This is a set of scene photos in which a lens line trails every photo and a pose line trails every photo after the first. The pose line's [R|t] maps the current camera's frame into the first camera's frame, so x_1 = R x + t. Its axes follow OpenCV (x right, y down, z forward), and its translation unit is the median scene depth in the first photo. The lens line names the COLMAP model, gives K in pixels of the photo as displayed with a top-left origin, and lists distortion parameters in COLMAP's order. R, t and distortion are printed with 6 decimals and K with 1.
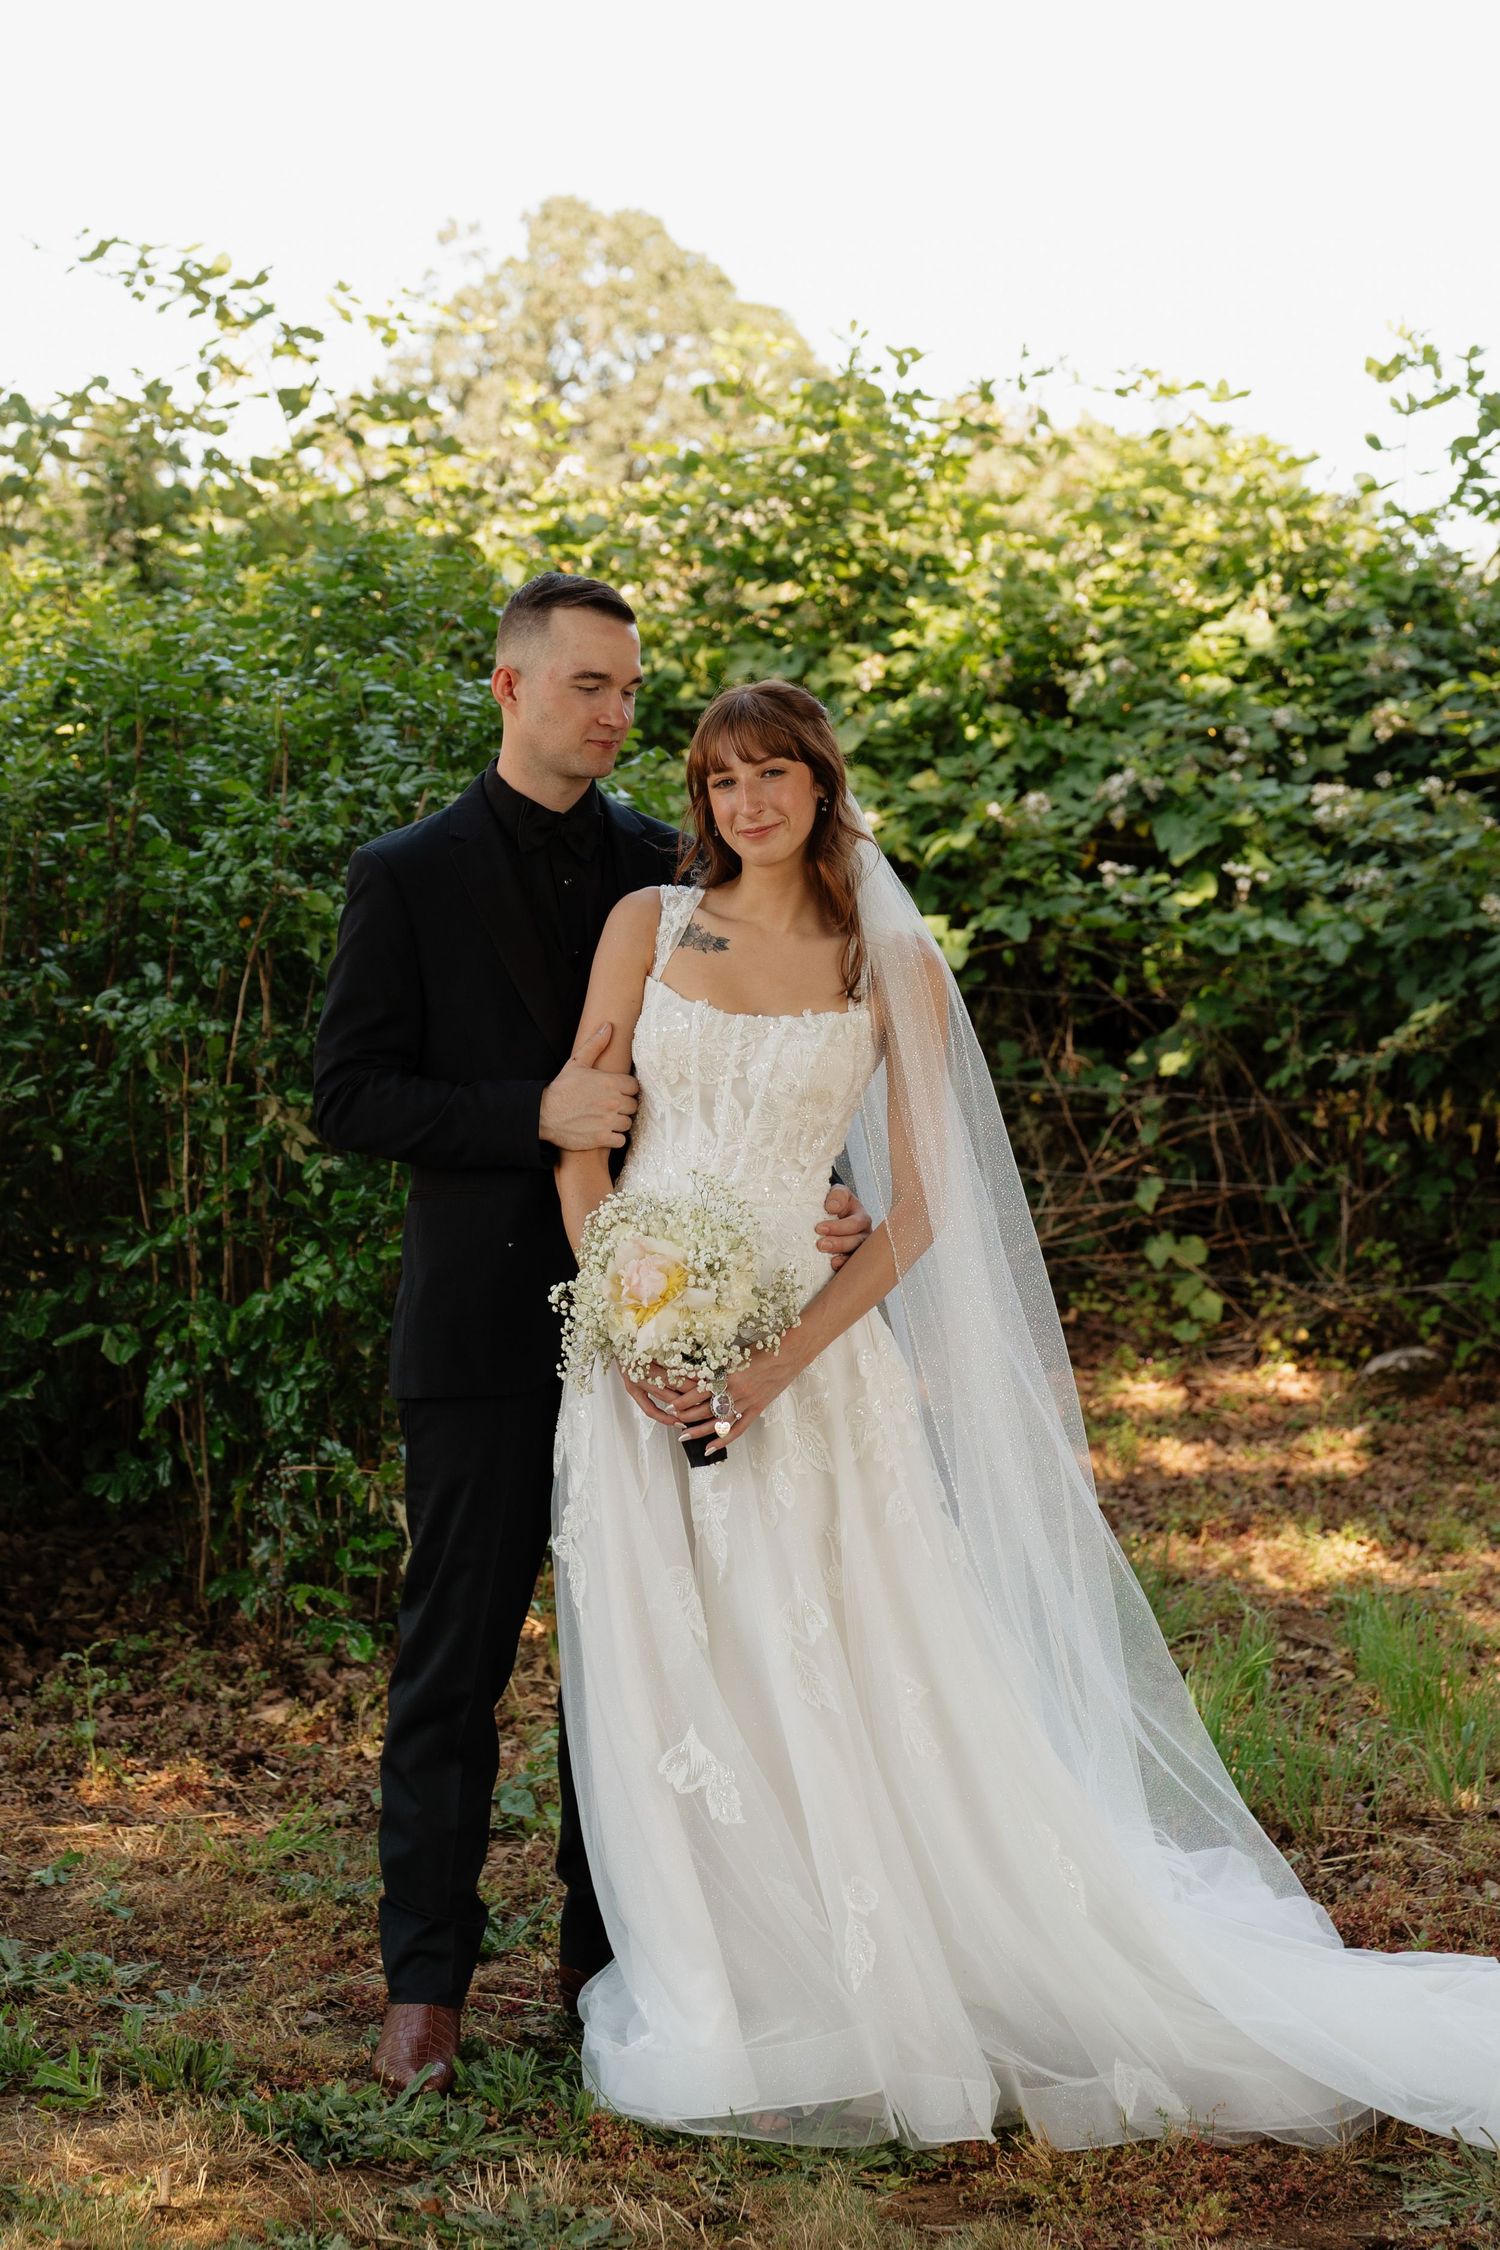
lens RADIAL K [[4132.6, 0, 744.7], [0, 4132.6, 1078.6], [0, 0, 1]] dist [0.011476, -0.332525]
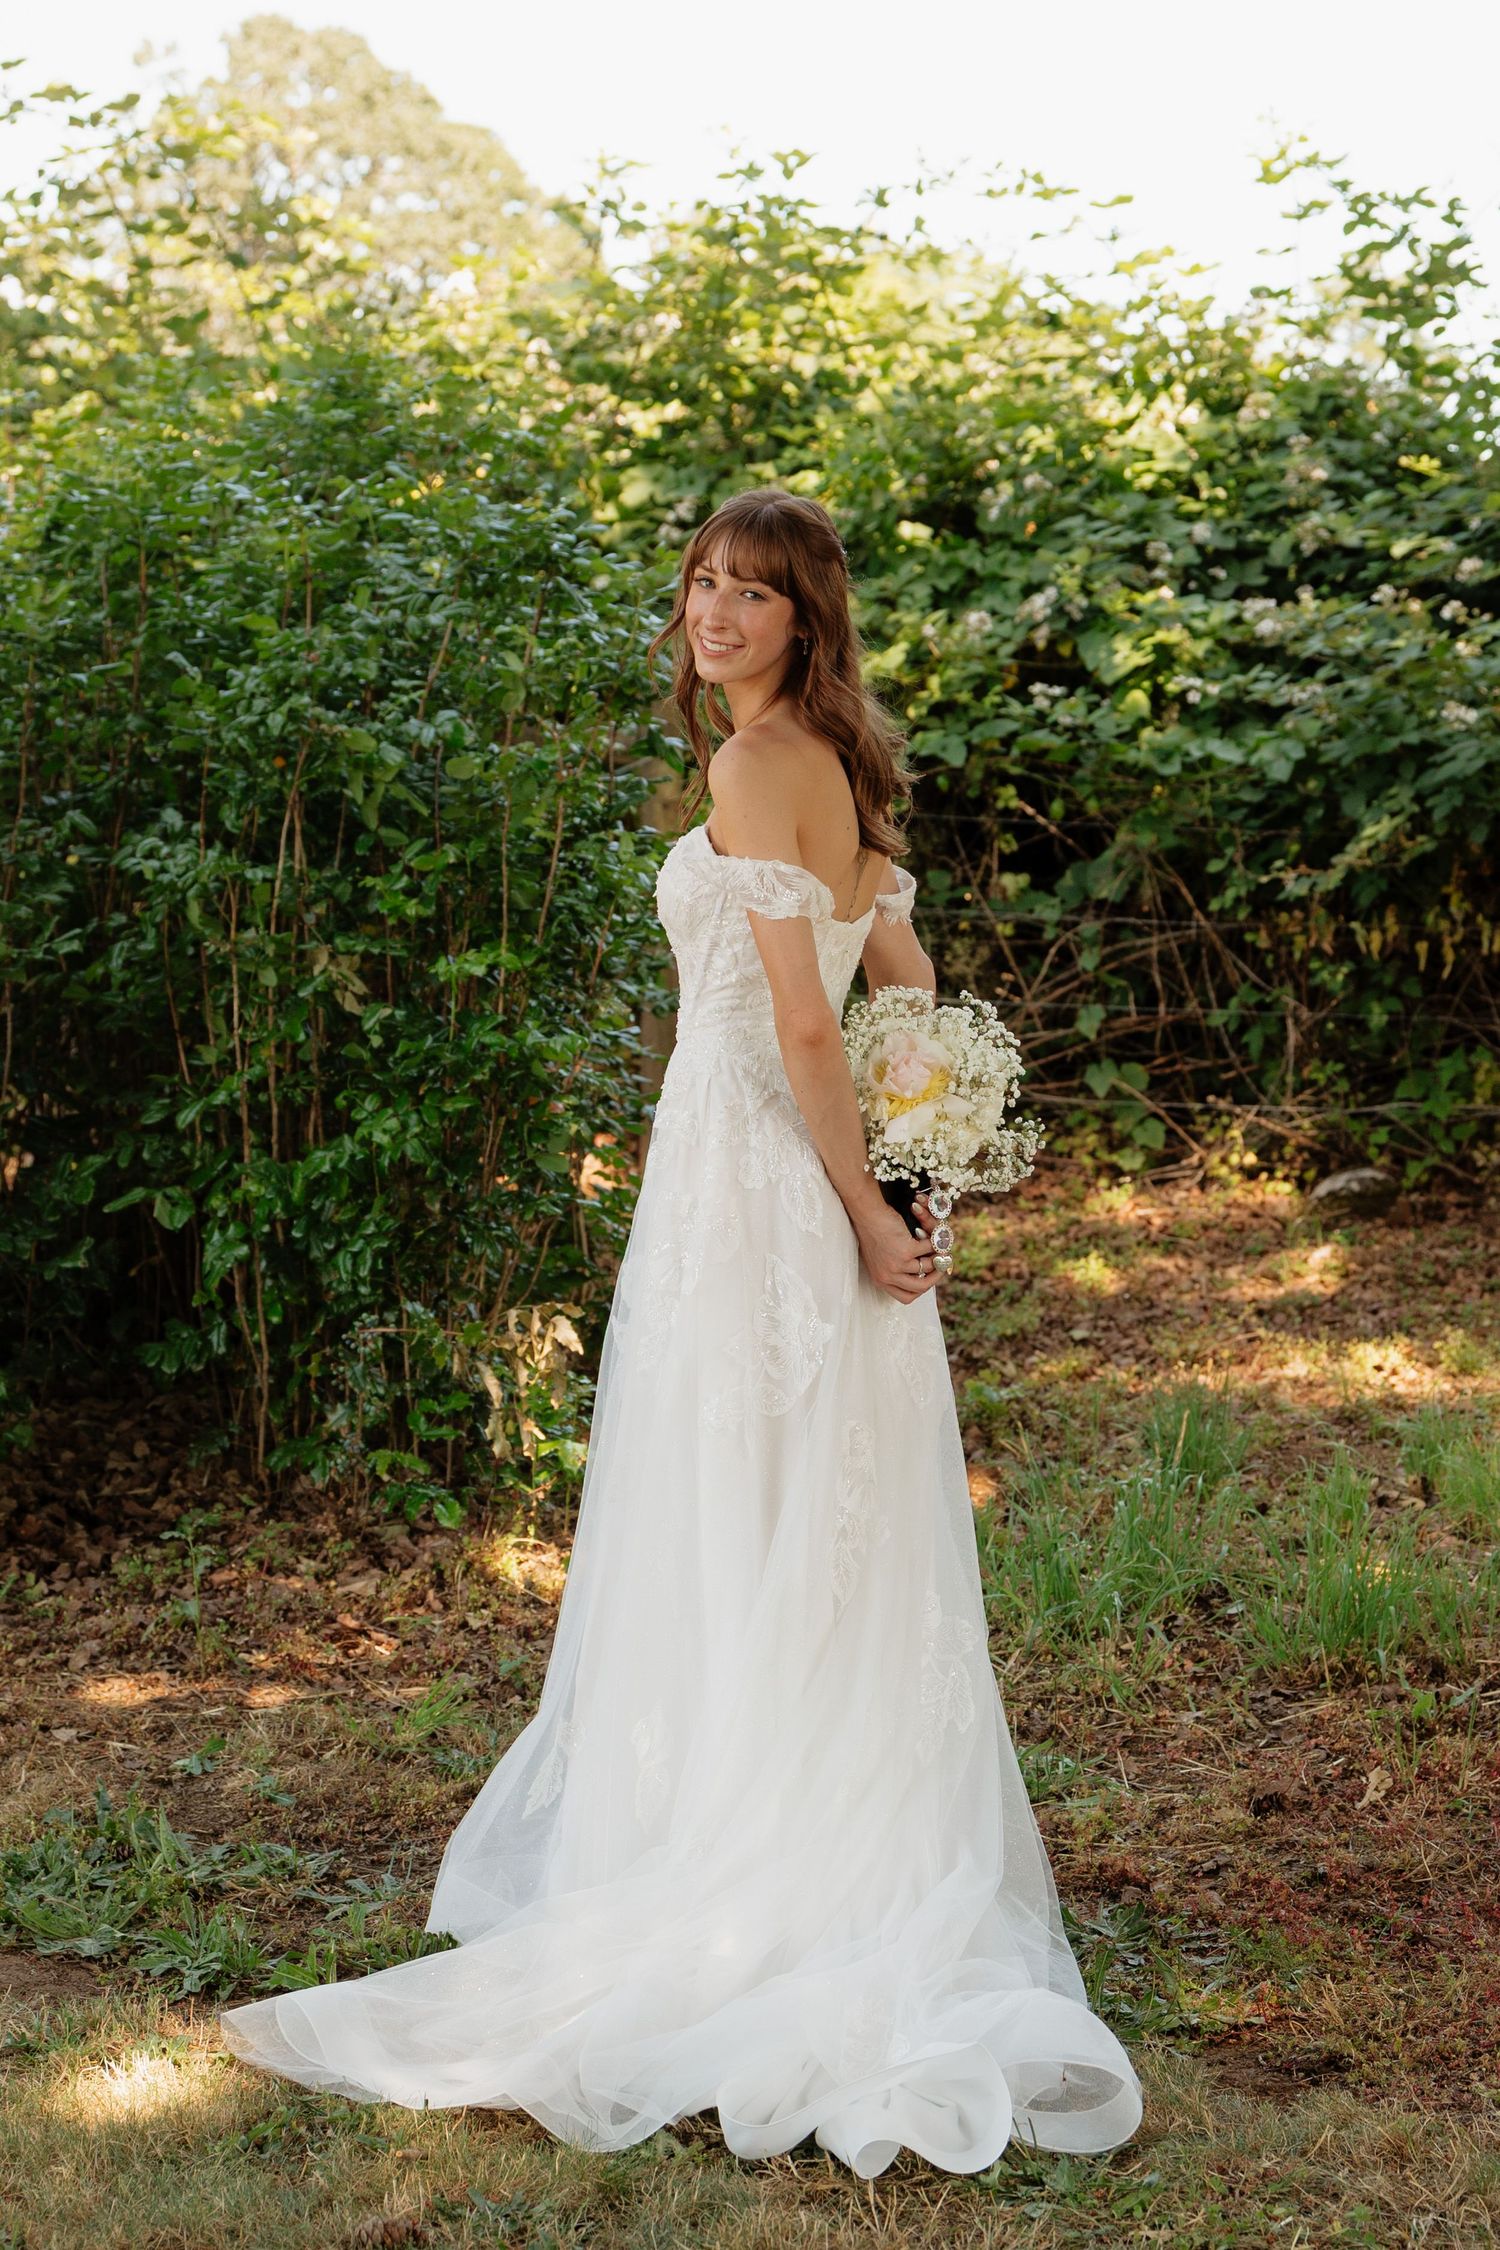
lens RADIAL K [[4156.6, 0, 750.0], [0, 4156.6, 1125.0], [0, 0, 1]] dist [-0.041085, 0.174654]
pose [[0.996653, -0.029894, 0.076080, -0.060475], [0.025958, 0.998299, 0.052211, -0.001126], [-0.077512, -0.050062, 0.995734, 0.021470]]
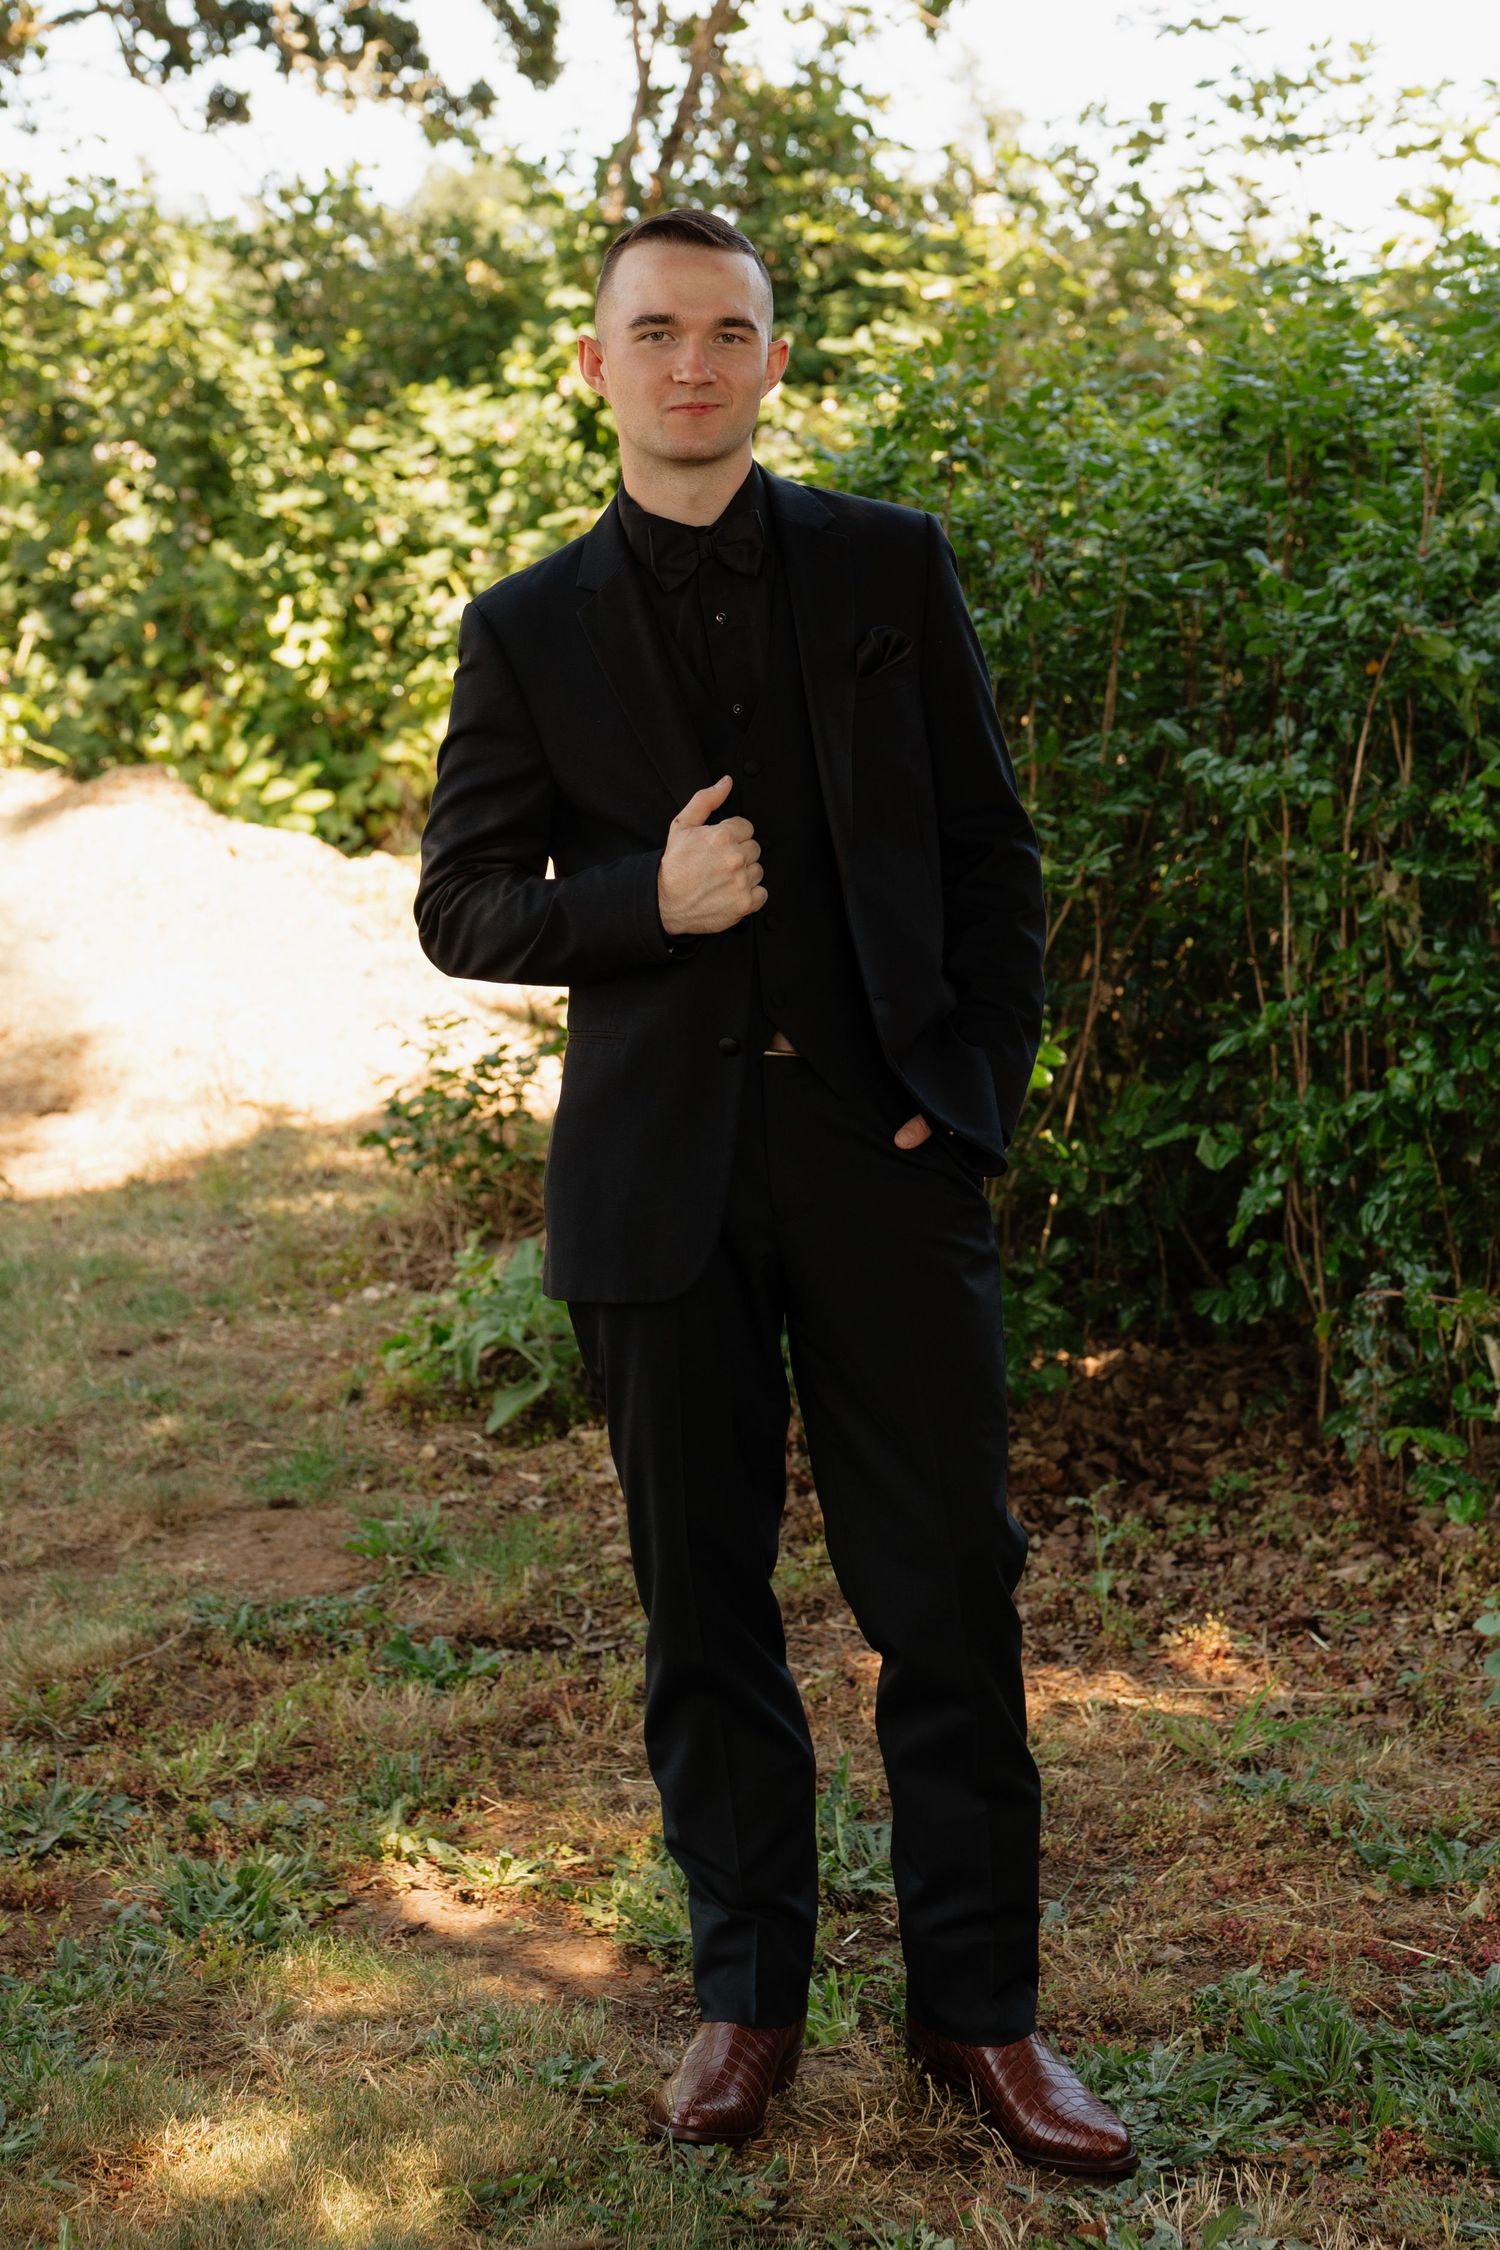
lens RADIAL K [[4132.6, 0, 744.7], [0, 4132.6, 1078.6], [0, 0, 1]] dist [0.011476, -0.332525]
pose [[0.909819, 0.008060, -0.414928, 0.084221], [0.016191, 0.998361, 0.054897, -0.000710], [0.414690, -0.056665, 0.908197, 0.098848]]
